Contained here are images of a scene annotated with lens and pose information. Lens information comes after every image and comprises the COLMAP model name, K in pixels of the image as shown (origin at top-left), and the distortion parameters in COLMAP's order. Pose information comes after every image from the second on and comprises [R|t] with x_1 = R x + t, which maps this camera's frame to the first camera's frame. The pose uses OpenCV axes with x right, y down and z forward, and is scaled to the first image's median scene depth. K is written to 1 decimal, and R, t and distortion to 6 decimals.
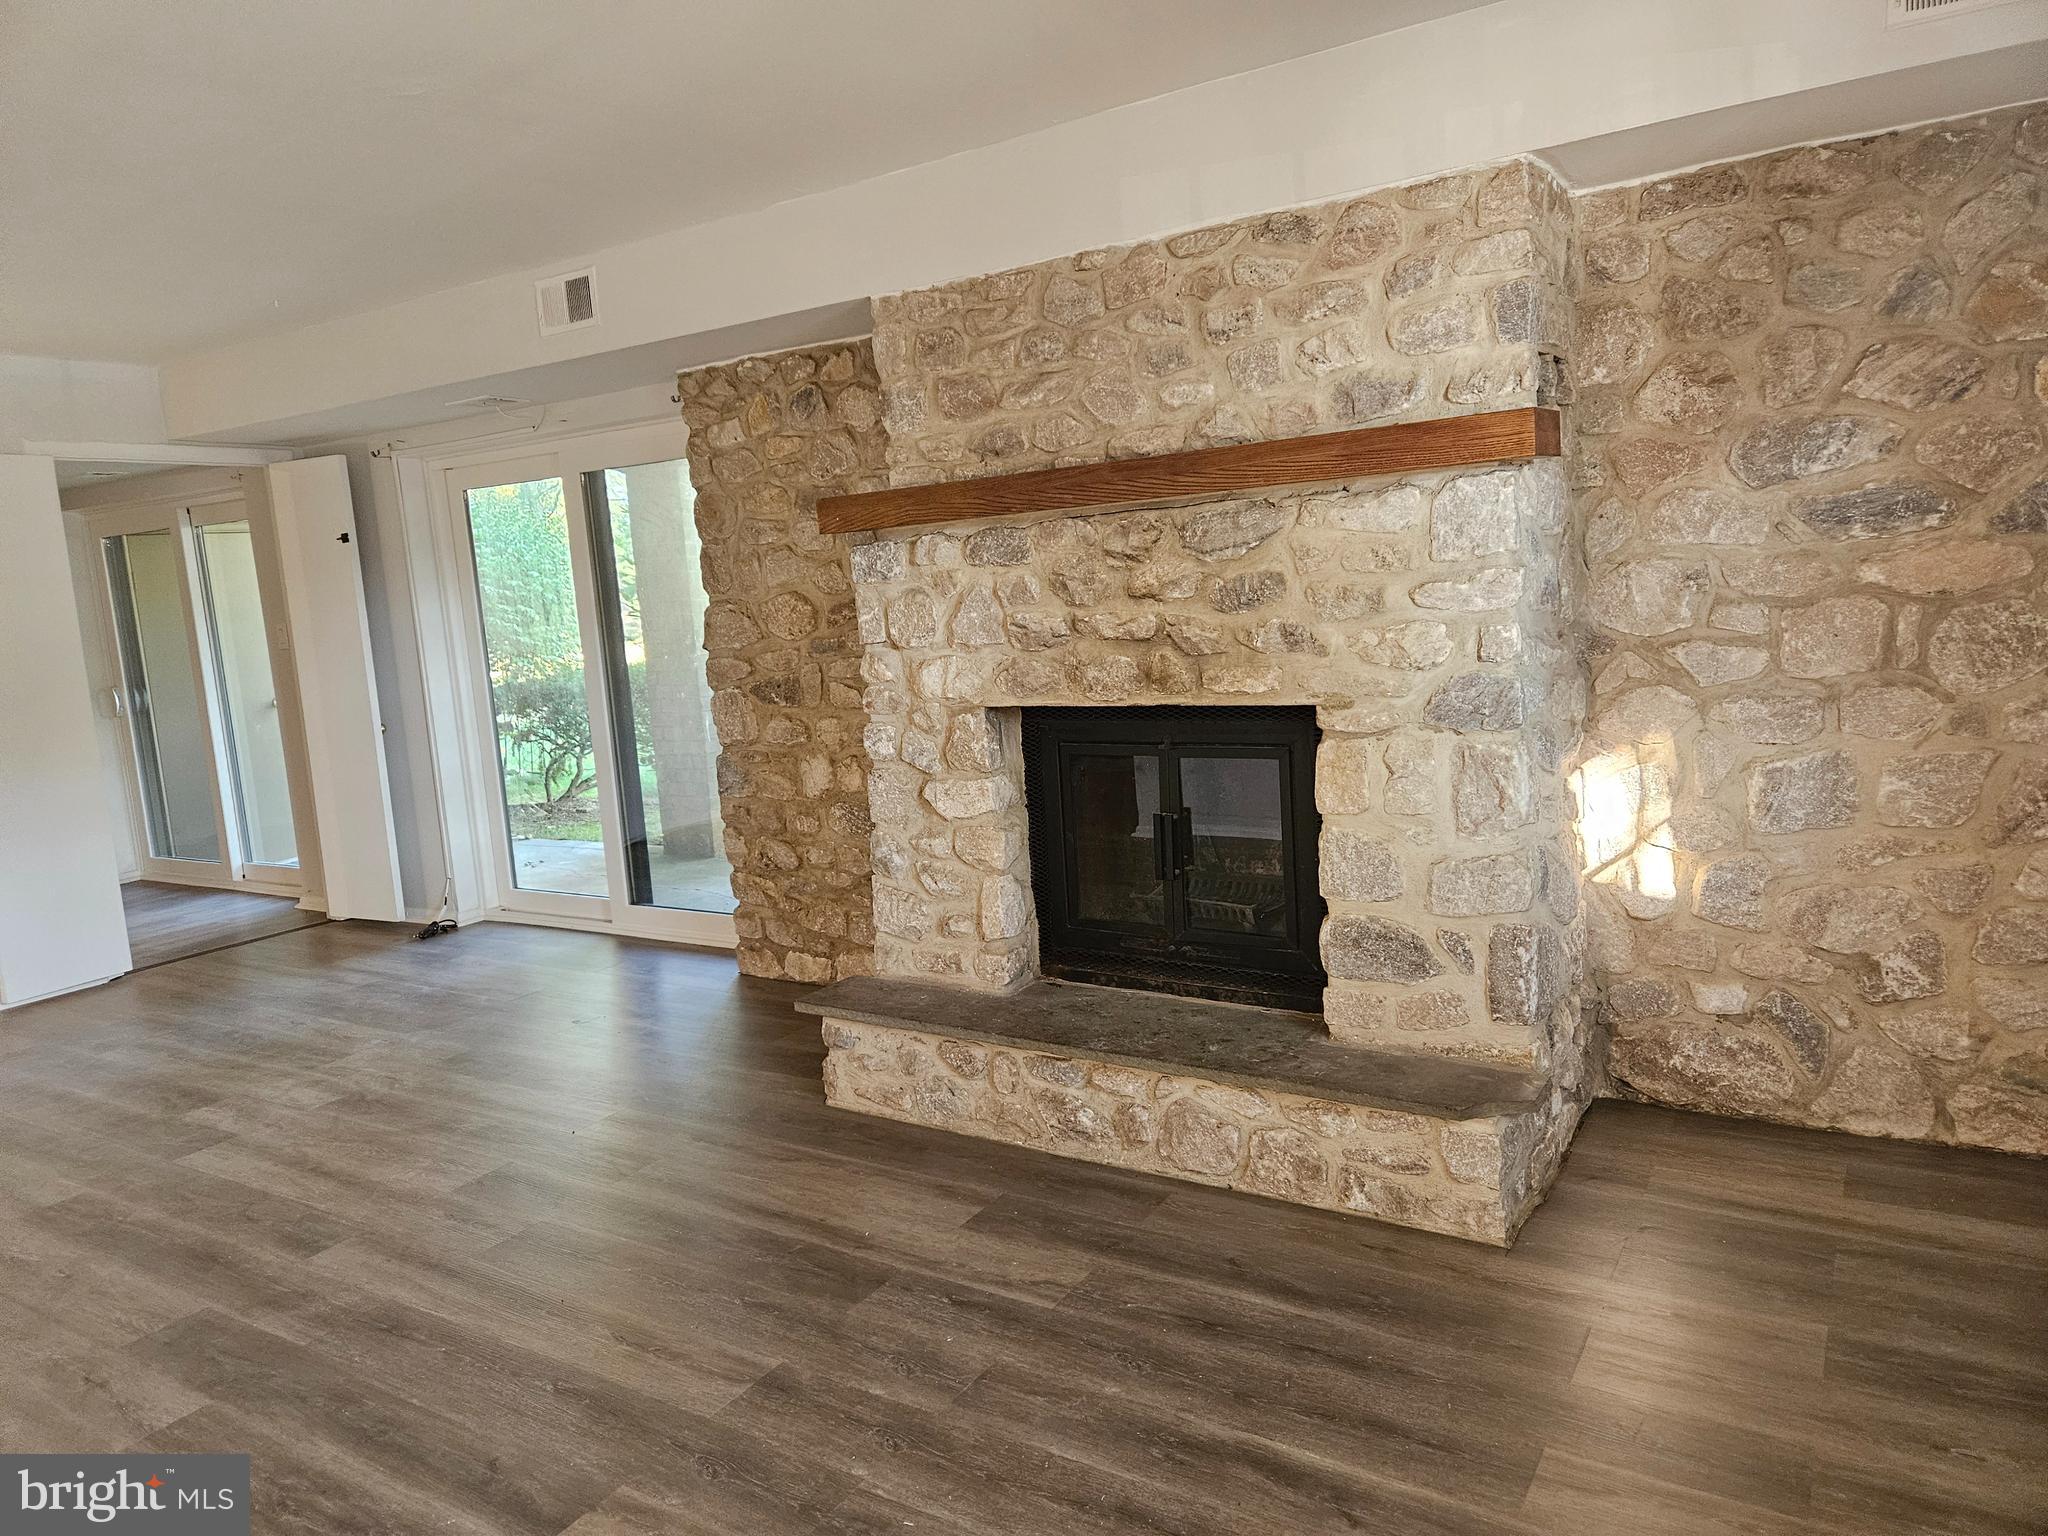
lens RADIAL K [[1312.3, 0, 1024.0], [0, 1312.3, 768.0], [0, 0, 1]] dist [0.071101, -0.059355]
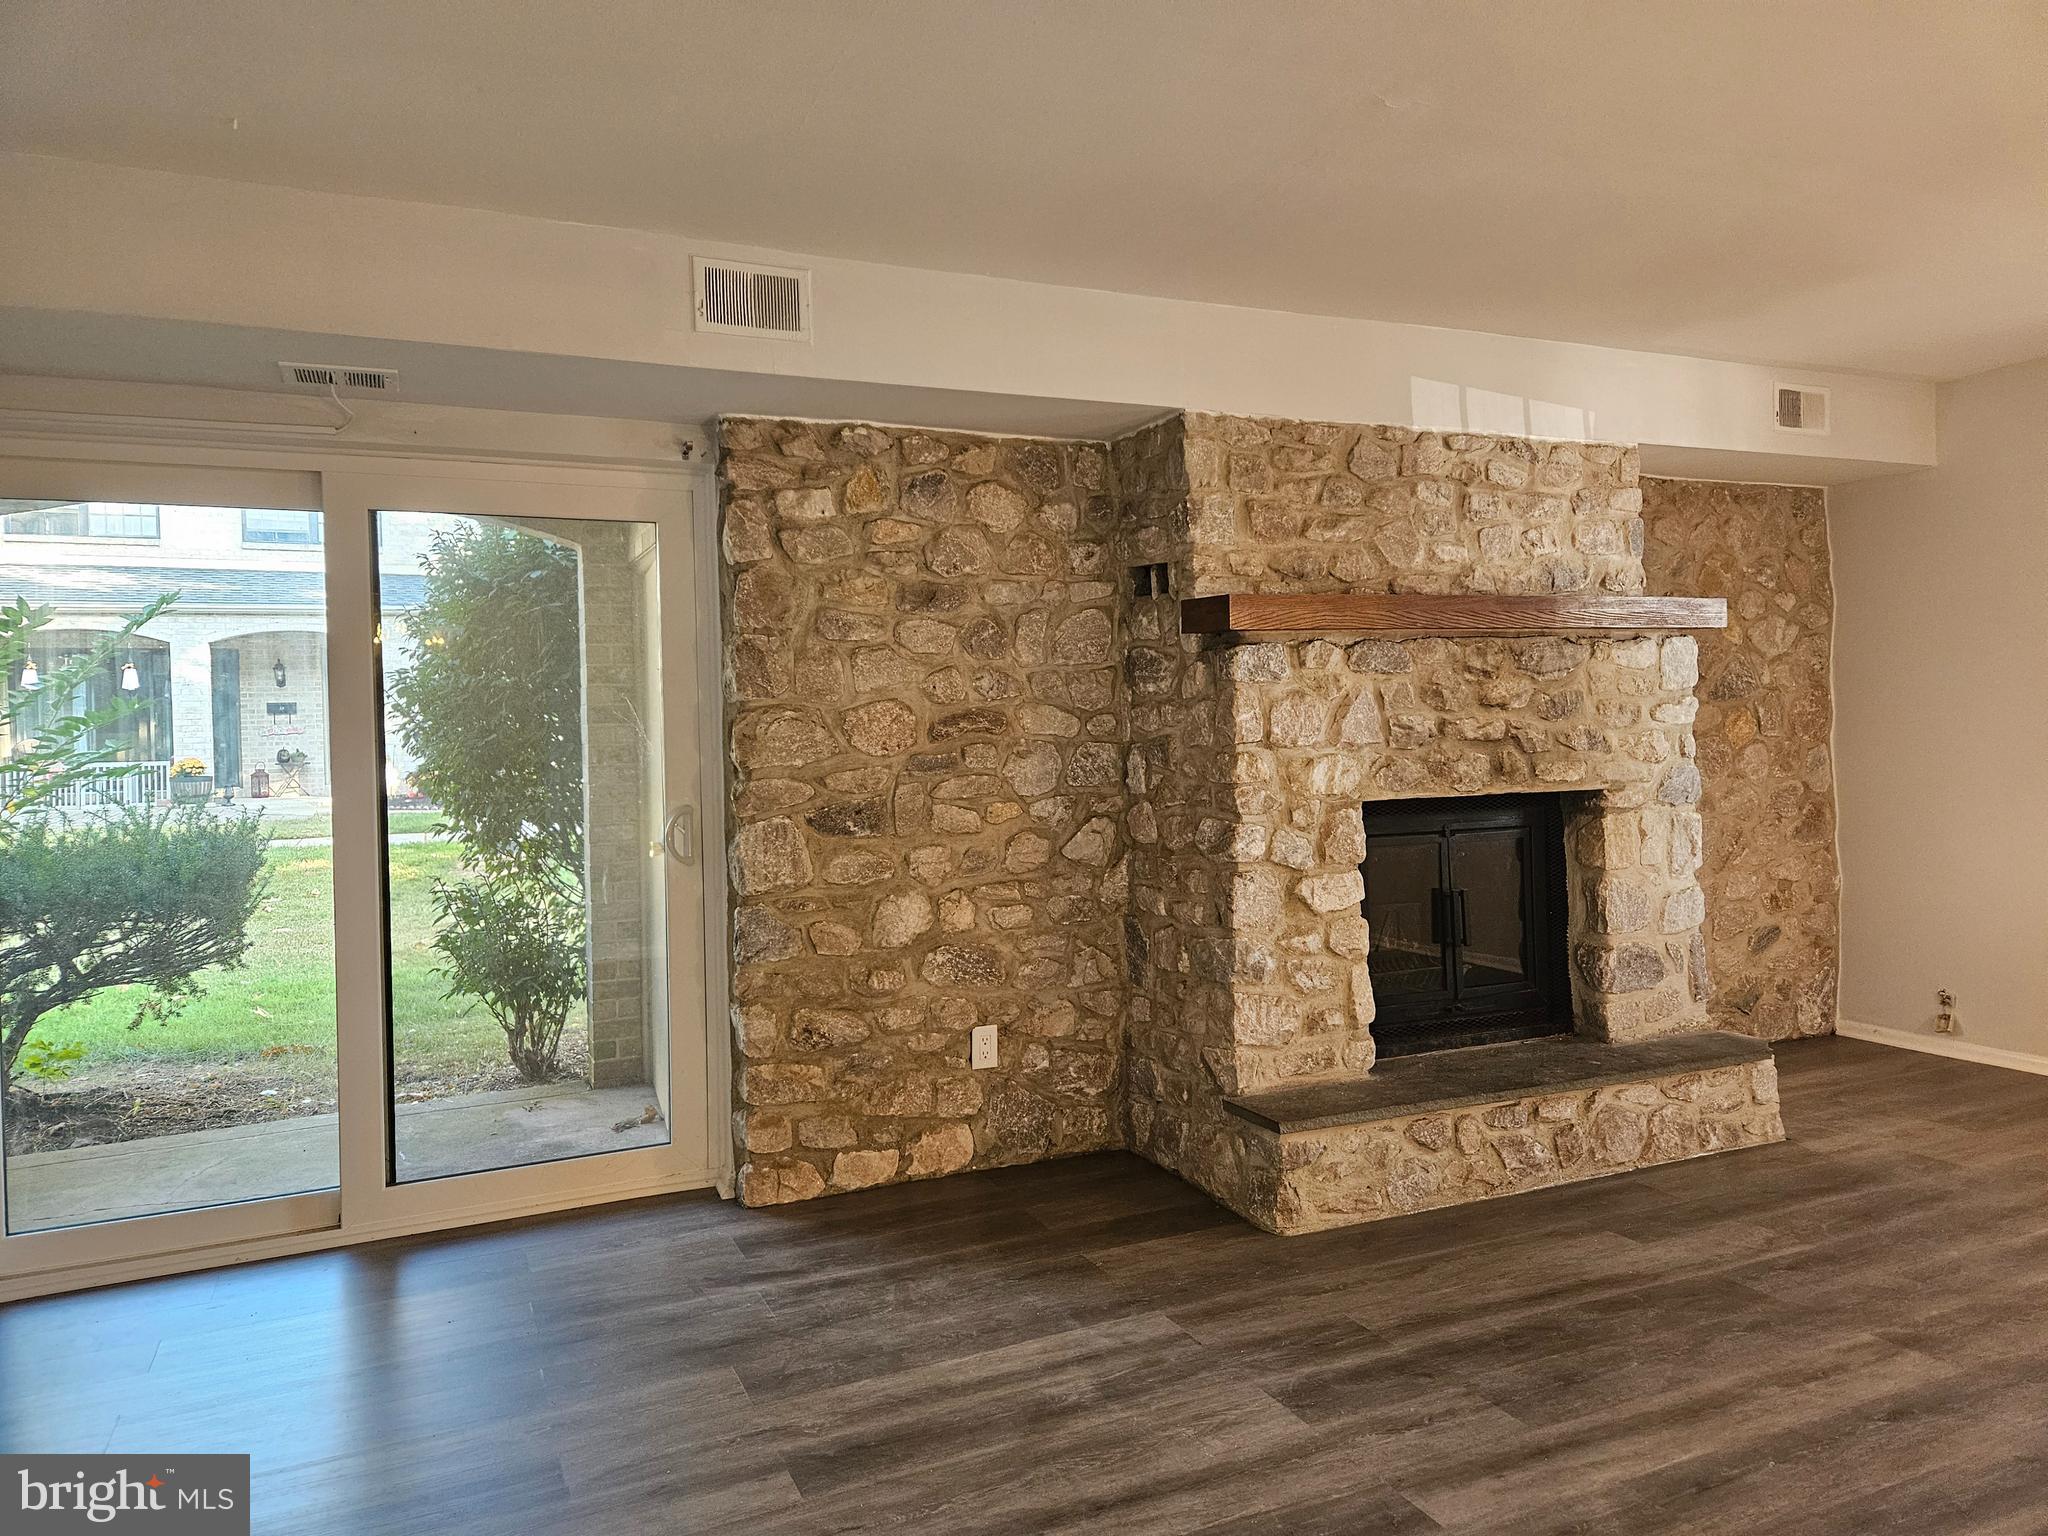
lens RADIAL K [[1312.3, 0, 1024.0], [0, 1312.3, 768.0], [0, 0, 1]] dist [0.071101, -0.059355]
pose [[0.575274, 0.032334, 0.817321, -1.089854], [0.107072, 0.987644, -0.114434, 0.020599], [-0.810923, 0.153343, 0.564704, 0.618242]]
